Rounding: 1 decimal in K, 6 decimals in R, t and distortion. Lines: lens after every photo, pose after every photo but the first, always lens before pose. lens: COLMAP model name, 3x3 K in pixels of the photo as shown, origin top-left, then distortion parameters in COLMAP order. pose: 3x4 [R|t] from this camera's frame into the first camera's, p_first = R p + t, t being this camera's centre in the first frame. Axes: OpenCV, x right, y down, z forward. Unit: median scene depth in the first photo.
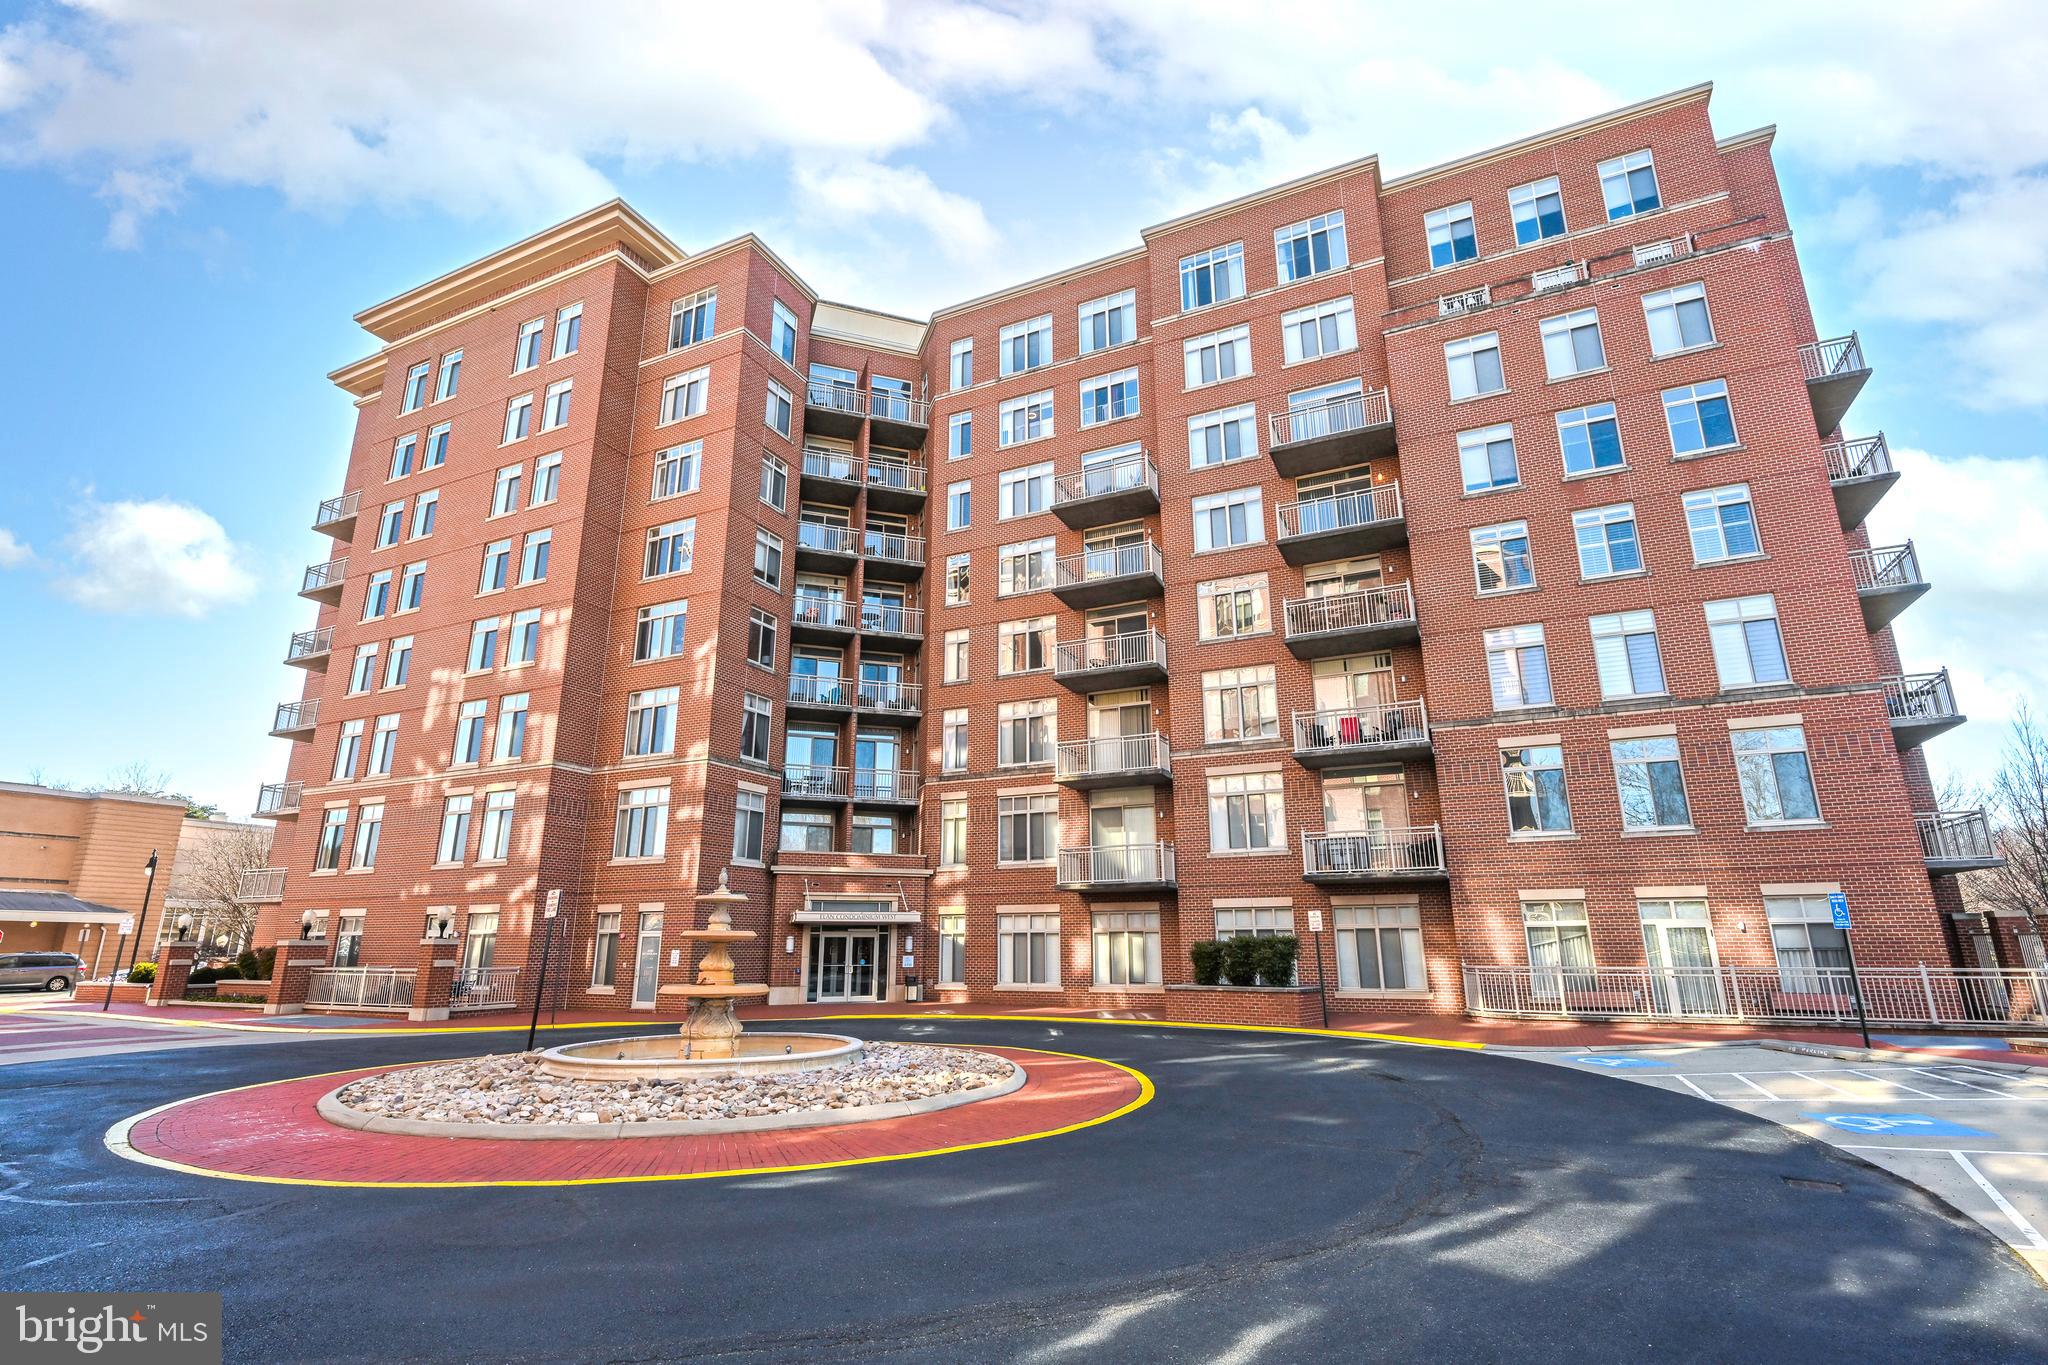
lens RADIAL K [[988.9, 0, 1022.6], [0, 988.9, 673.9], [0, 0, 1]] dist [-0.004733, 0.000039]
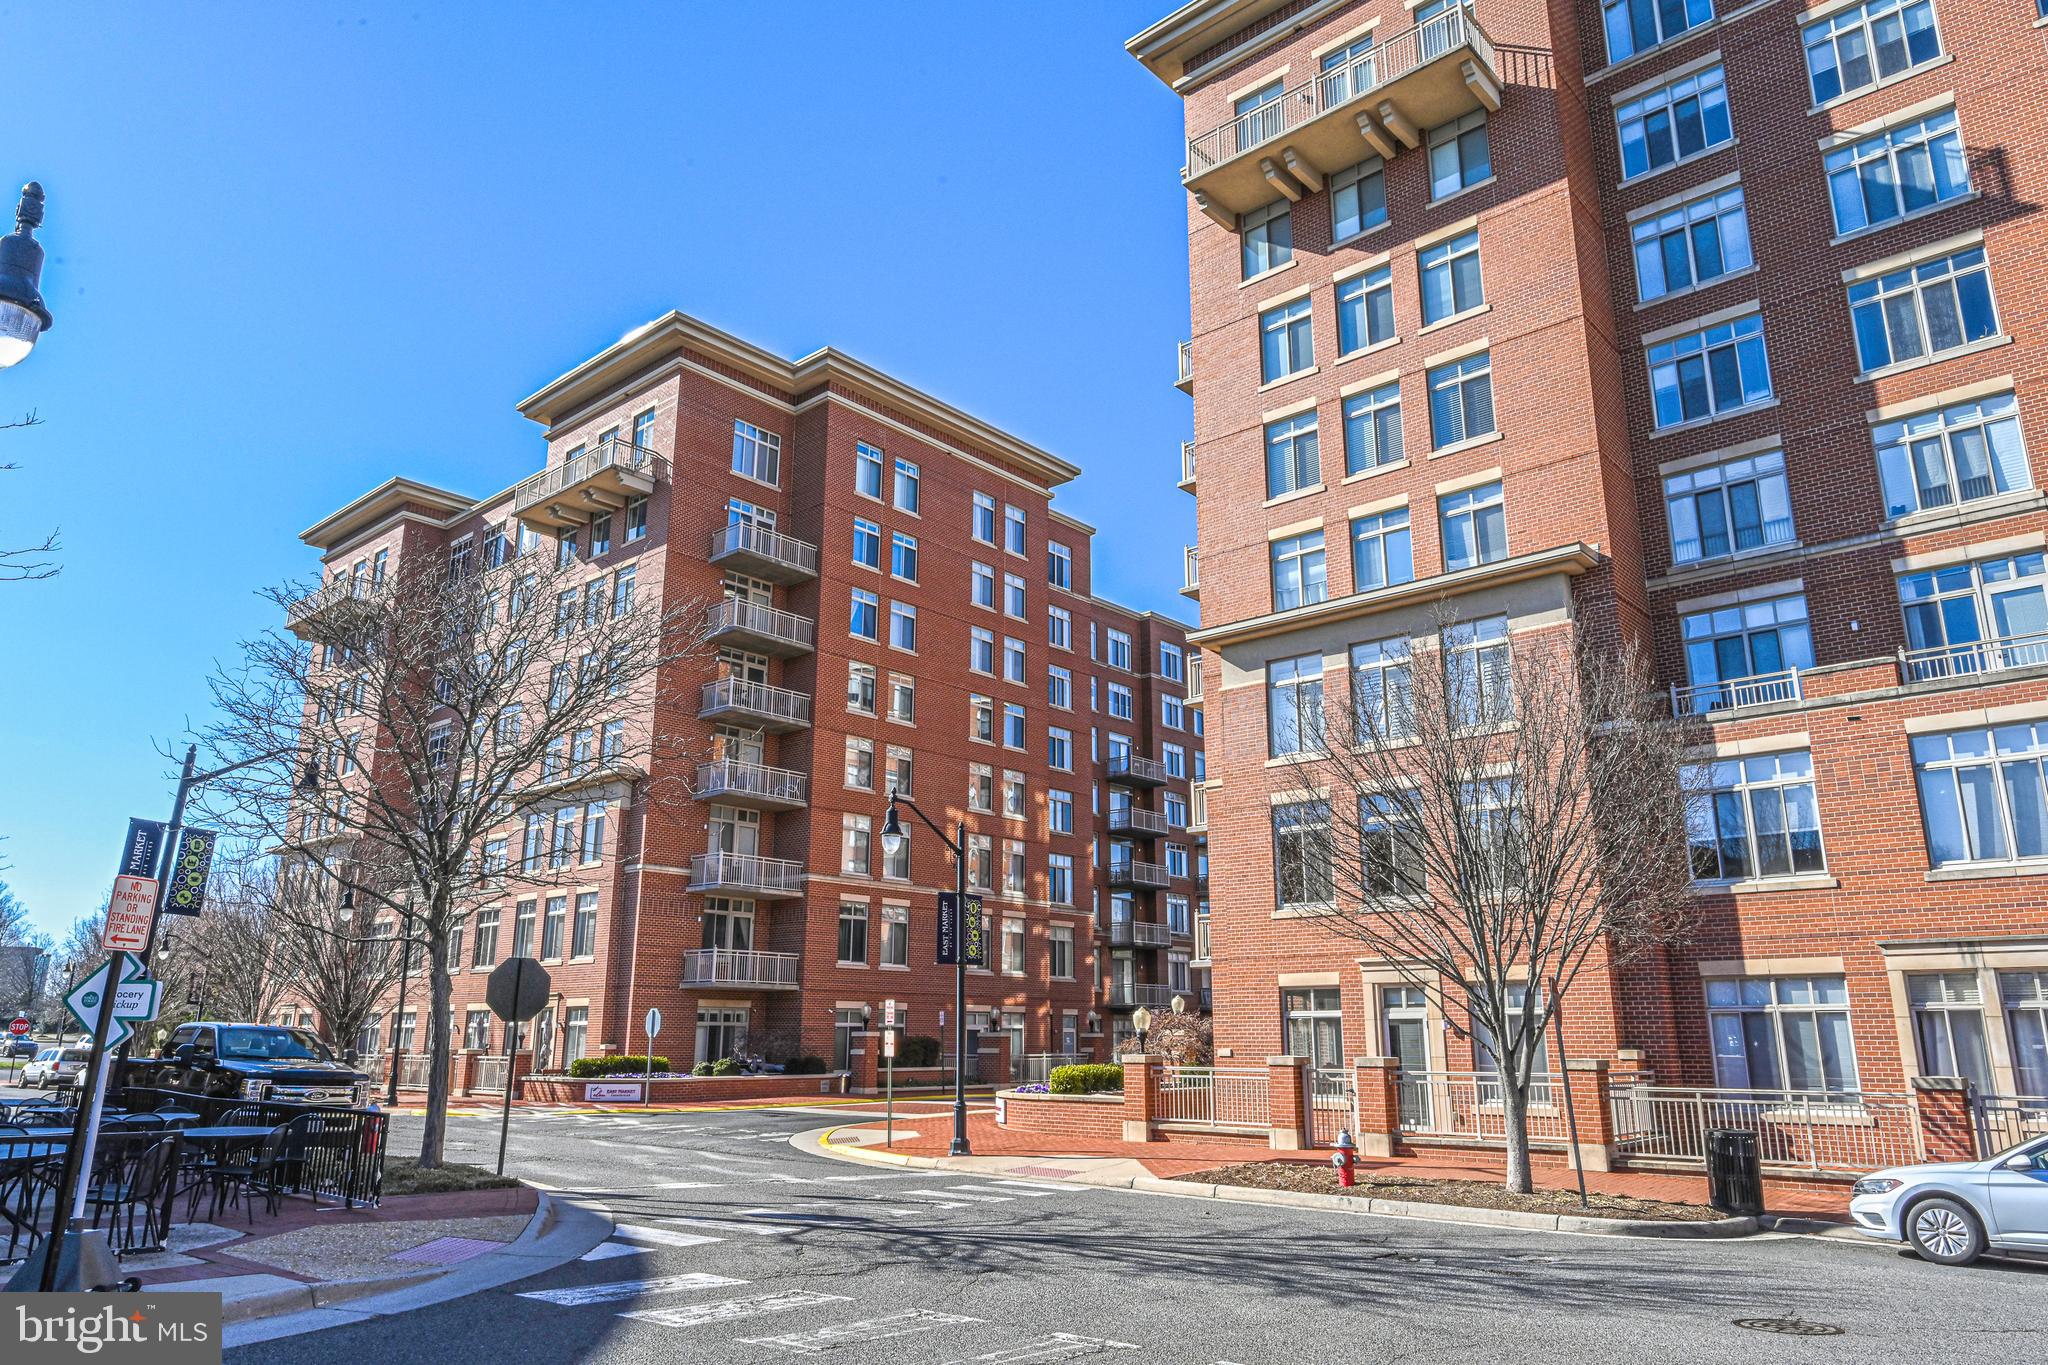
lens RADIAL K [[1340.0, 0, 1033.4], [0, 1340.0, 678.3], [0, 0, 1]] dist [-0.006307, 0.001214]
pose [[0.253931, 0.237550, 0.937598, -1.495878], [-0.265262, 0.949307, -0.168676, 0.074011], [-0.930137, -0.205877, 0.304071, 0.331976]]
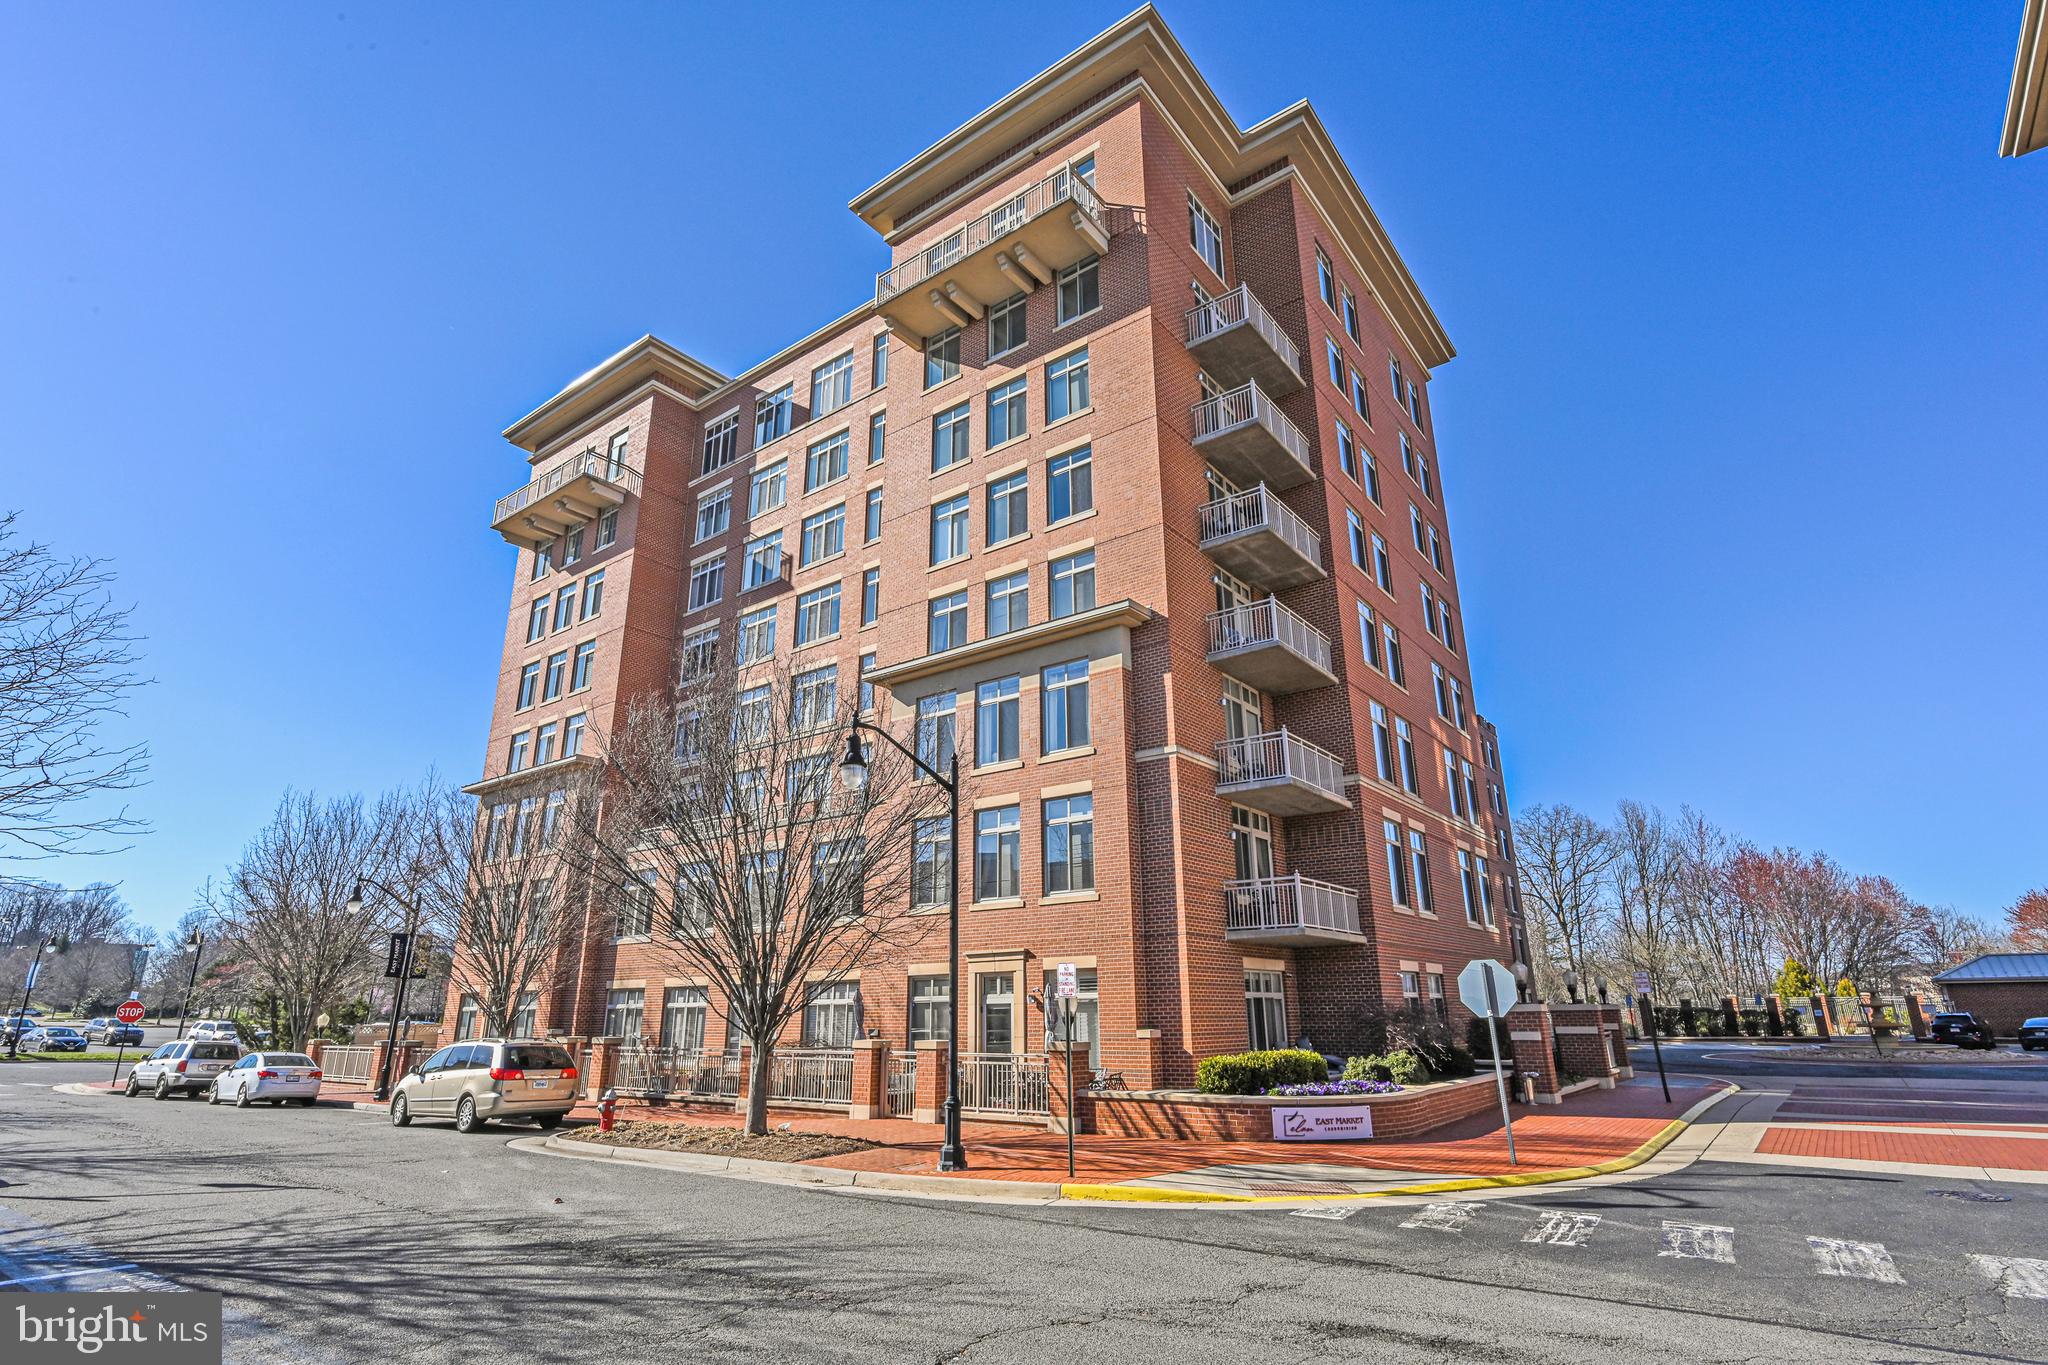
lens RADIAL K [[1025.4, 0, 1035.1], [0, 1025.4, 676.6], [0, 0, 1]] dist [-0.004771, 0.000210]
pose [[0.183078, 0.291497, 0.938889, -1.106442], [-0.260927, 0.935186, -0.239468, 0.213011], [-0.947839, -0.201141, 0.247272, 0.804655]]
